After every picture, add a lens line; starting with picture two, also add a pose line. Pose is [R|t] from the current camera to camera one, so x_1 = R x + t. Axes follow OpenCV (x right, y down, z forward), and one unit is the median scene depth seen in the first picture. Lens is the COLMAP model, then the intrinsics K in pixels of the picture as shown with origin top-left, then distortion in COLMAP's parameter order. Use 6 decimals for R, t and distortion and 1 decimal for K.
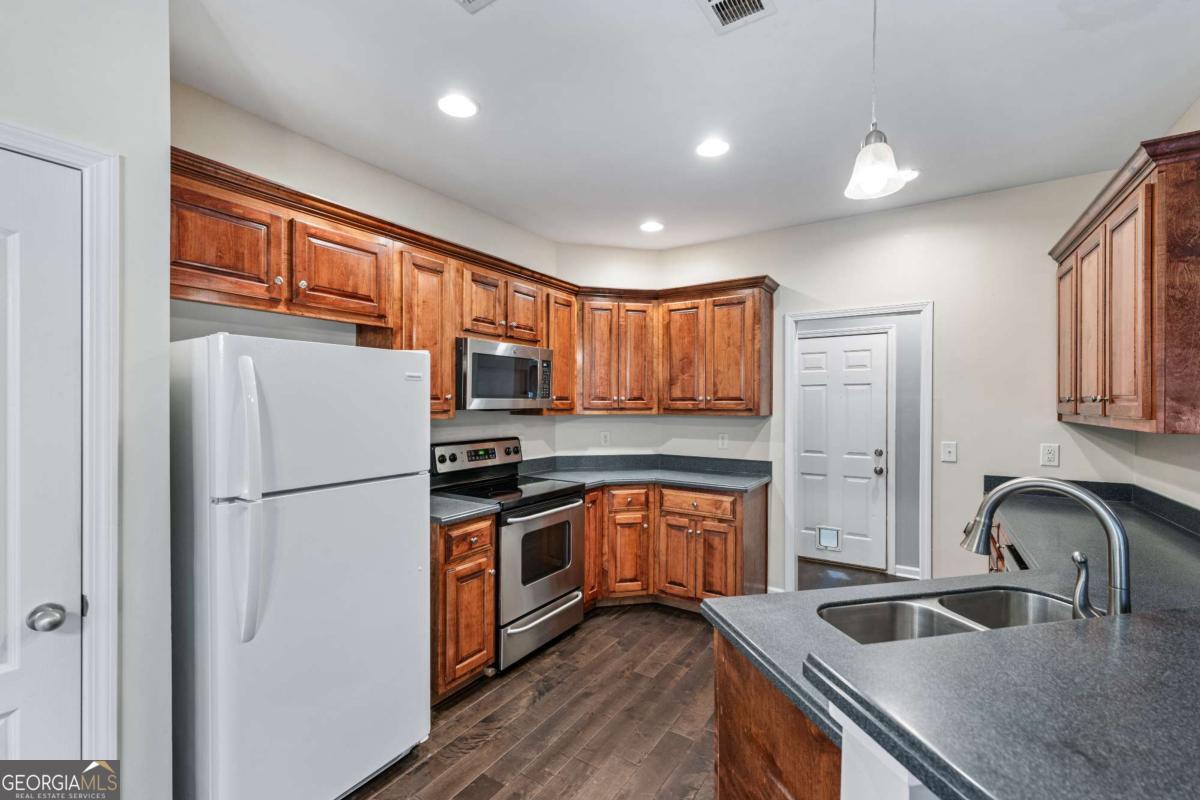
lens RADIAL K [[517.6, 0, 599.2], [0, 517.6, 404.7], [0, 0, 1]] dist [0.007072, -0.000109]
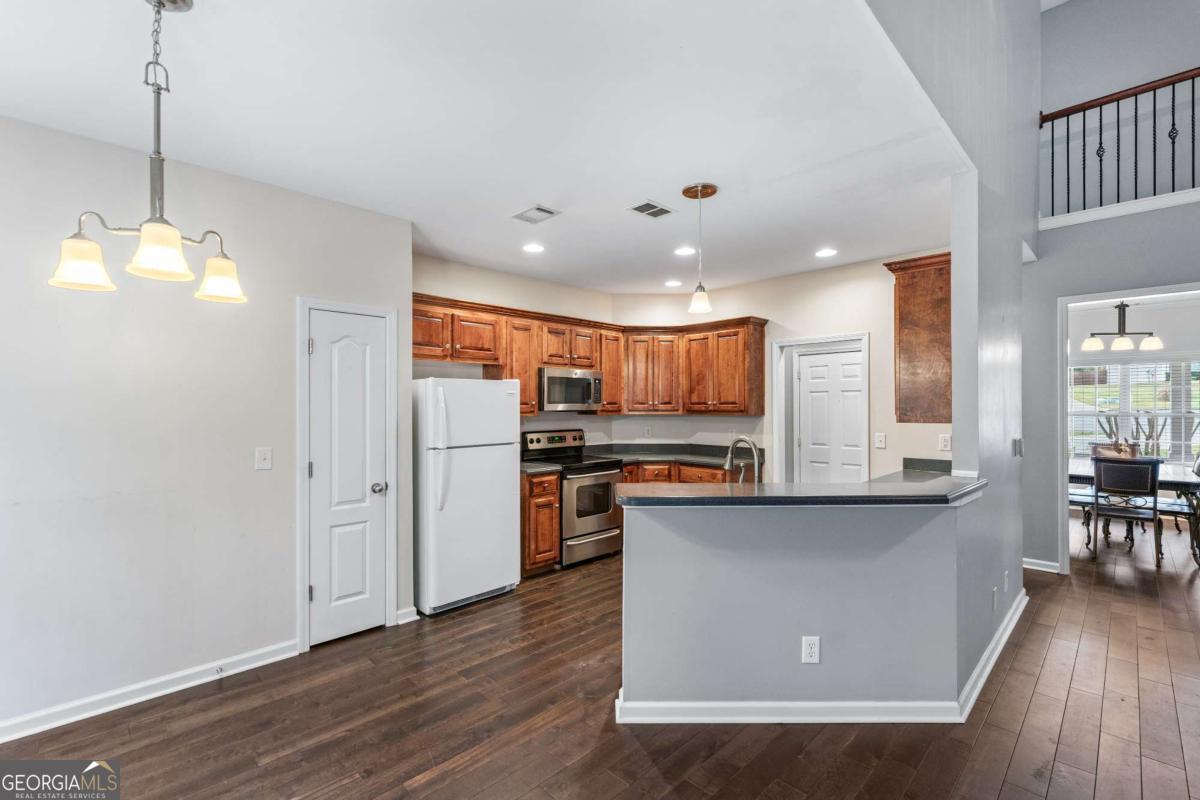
lens RADIAL K [[517.6, 0, 601.6], [0, 517.6, 404.6], [0, 0, 1]] dist [0.007072, -0.000109]
pose [[0.978742, -0.004163, -0.205051, 0.275948], [0.002941, 0.999976, -0.006267, 0.000463], [0.205073, 0.005530, 0.978731, -0.615182]]
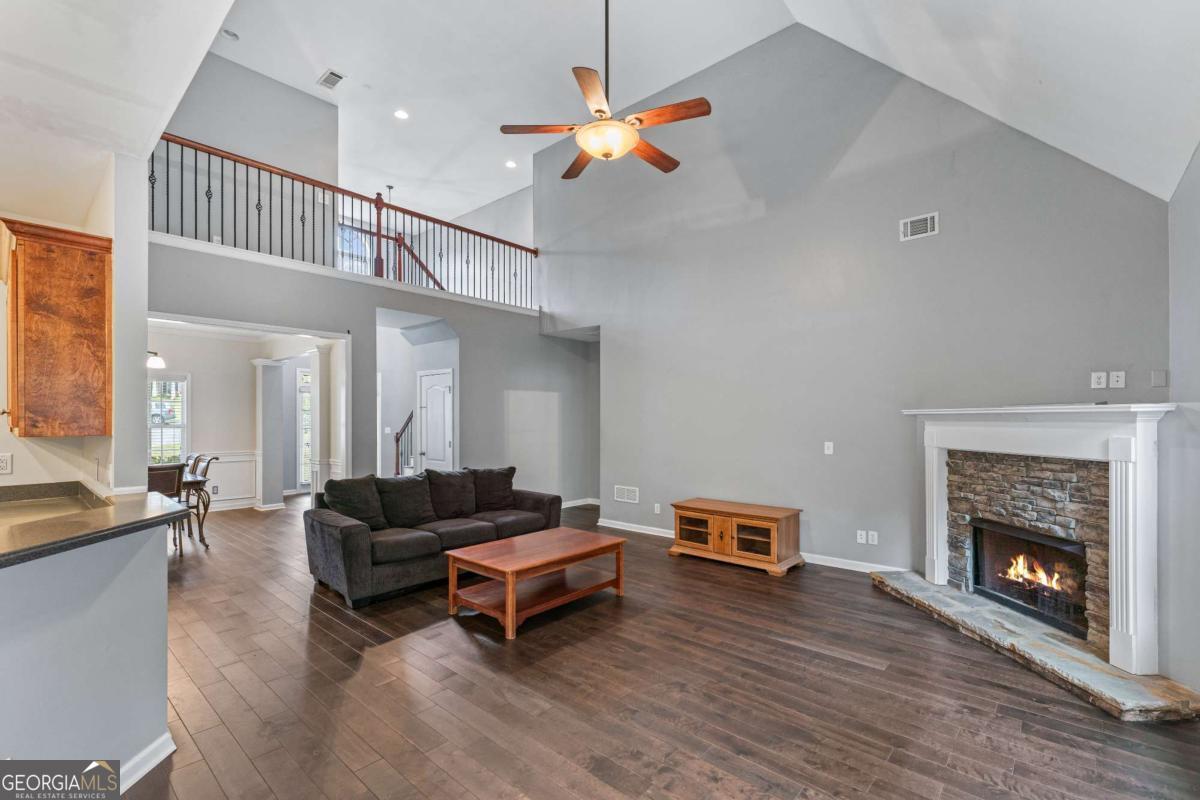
lens RADIAL K [[517.6, 0, 603.9], [0, 517.6, 412.7], [0, 0, 1]] dist [0.007072, -0.000109]
pose [[0.145691, 0.007168, 0.989304, -0.027266], [0.006310, 0.999947, -0.008174, 0.007370], [-0.989310, 0.007434, 0.145638, -0.436944]]
